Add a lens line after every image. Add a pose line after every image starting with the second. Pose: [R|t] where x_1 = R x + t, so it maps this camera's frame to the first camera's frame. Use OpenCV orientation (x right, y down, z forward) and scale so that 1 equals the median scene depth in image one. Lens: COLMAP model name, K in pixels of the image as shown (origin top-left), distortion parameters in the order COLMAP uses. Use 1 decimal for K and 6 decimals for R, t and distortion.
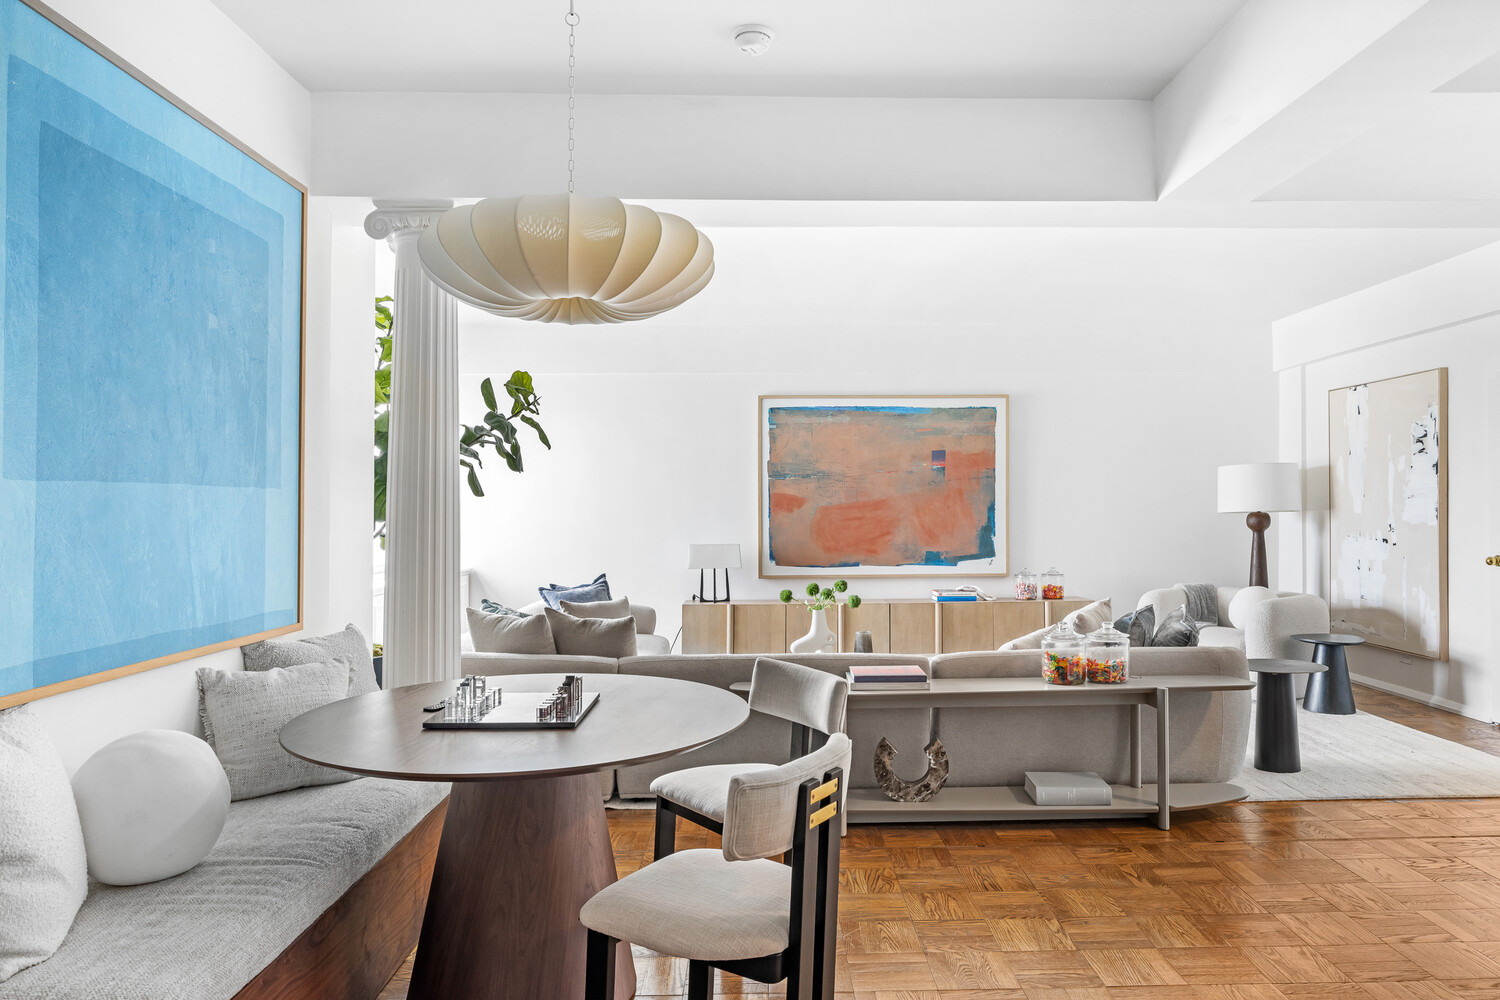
lens RADIAL K [[1001.4, 0, 753.0], [0, 1001.4, 563.5], [0, 0, 1]] dist [0.002548, 0.000316]
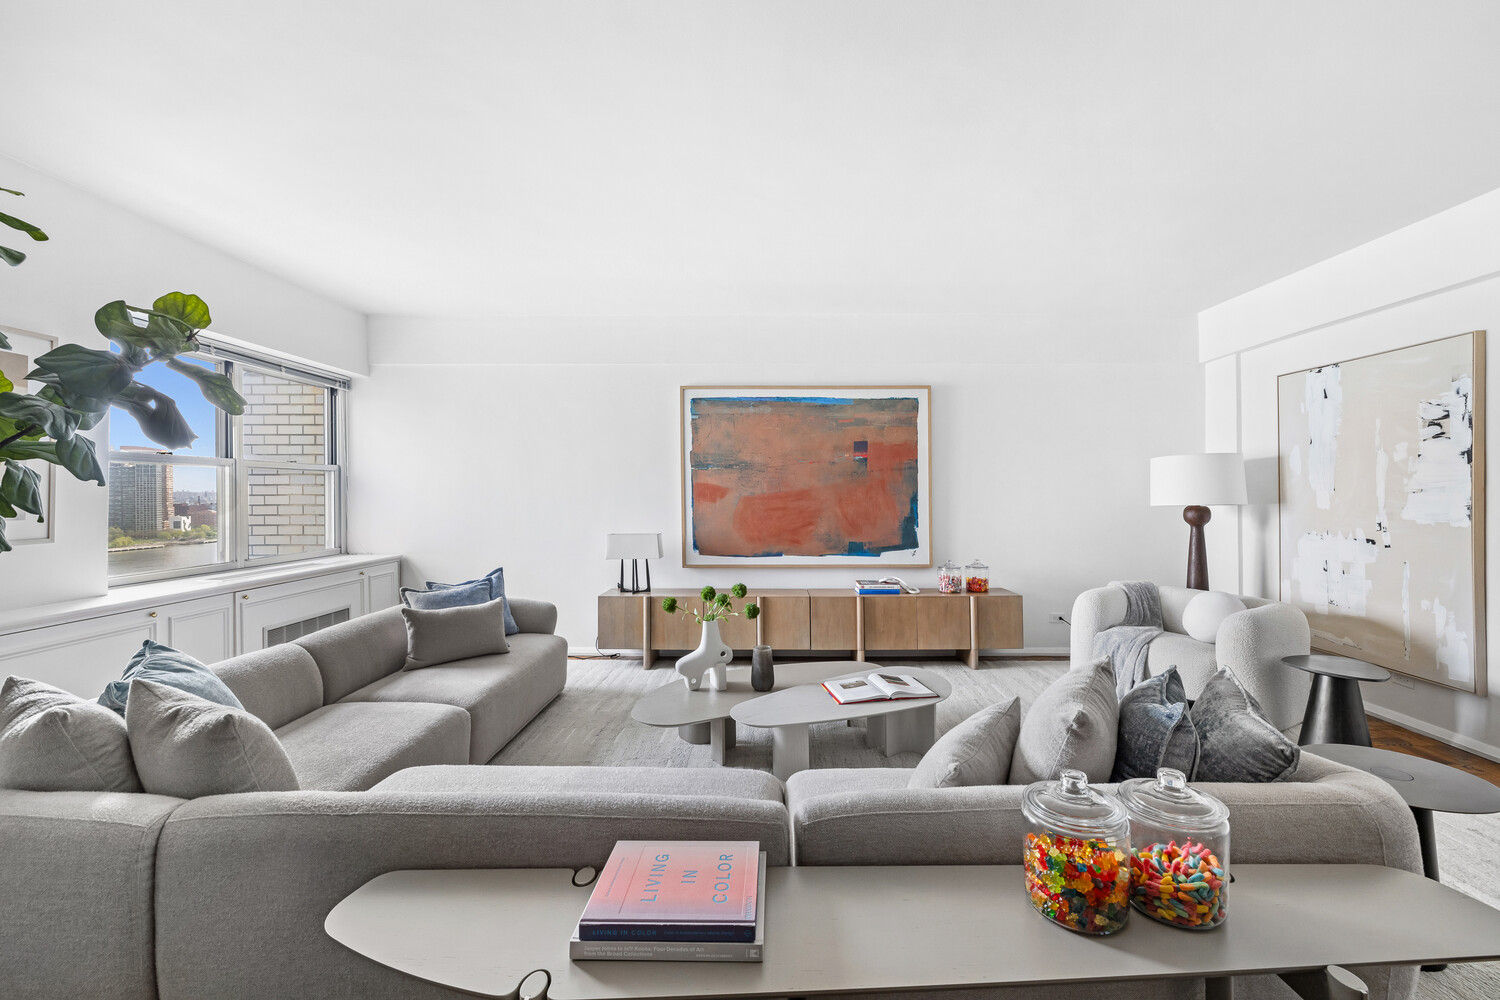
lens RADIAL K [[648.4, 0, 752.1], [0, 648.4, 490.2], [0, 0, 1]] dist [0.007896, 0.000077]
pose [[0.999902, 0.005265, -0.012994, 0.088002], [-0.006026, 0.998224, -0.059259, -0.025746], [0.012659, 0.059331, 0.998158, 0.364170]]
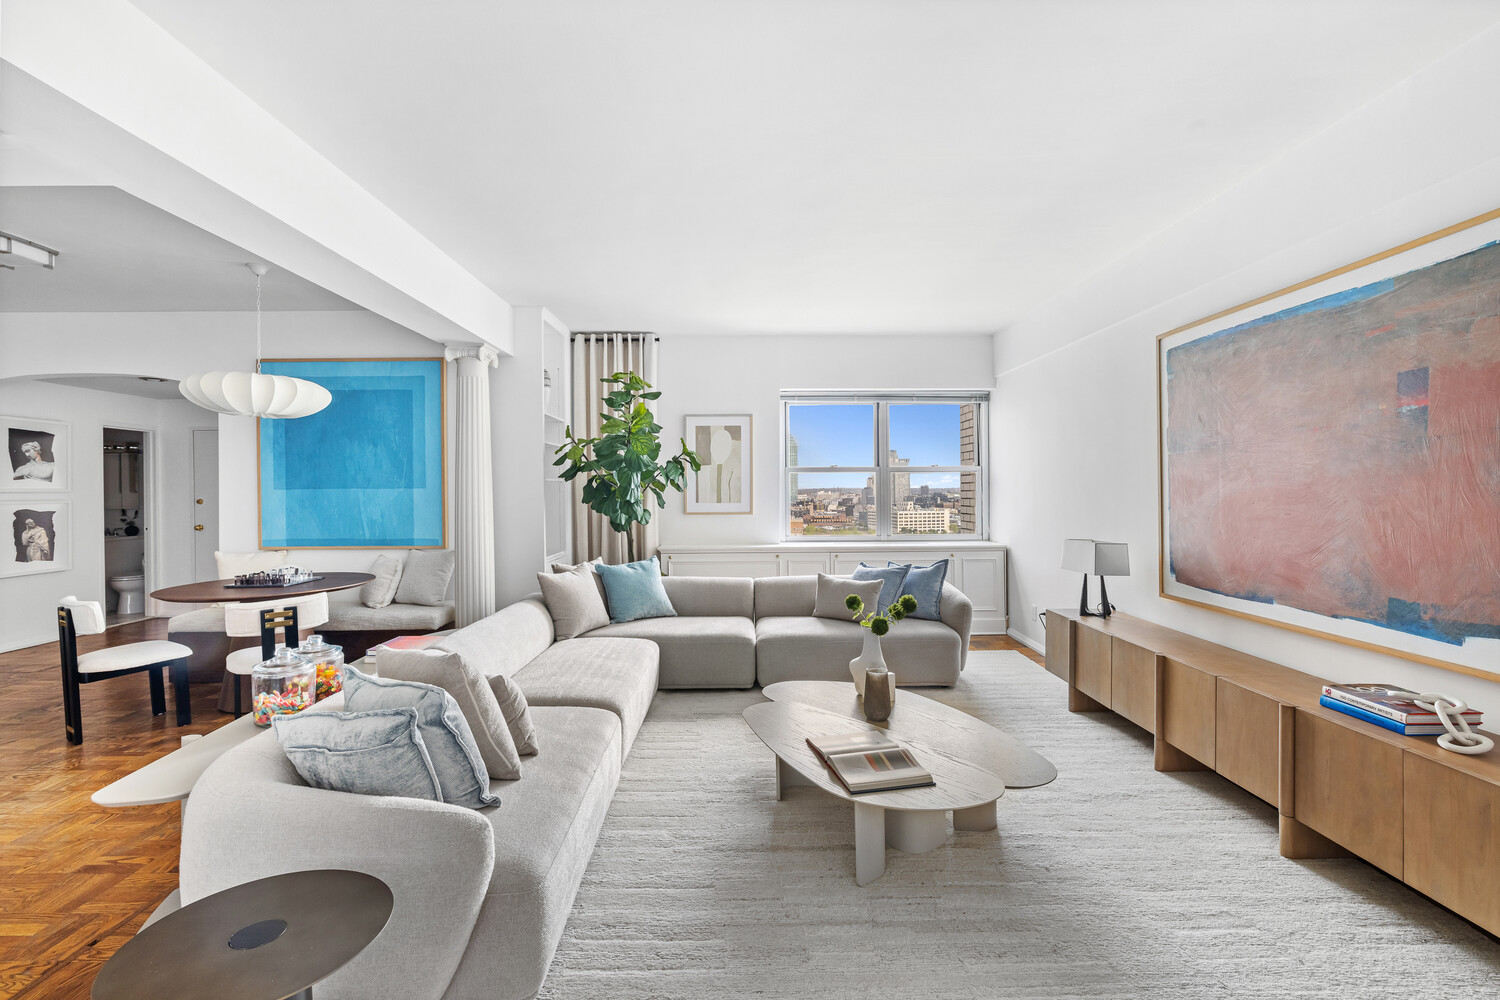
lens RADIAL K [[668.9, 0, 746.7], [0, 668.9, 499.4], [0, 0, 1]] dist [-0.000407, 0.000397]
pose [[0.014187, 0.019969, -0.999700, 0.490510], [-0.050636, 0.998532, 0.019227, -0.049537], [0.998616, 0.050348, 0.015178, 0.737151]]
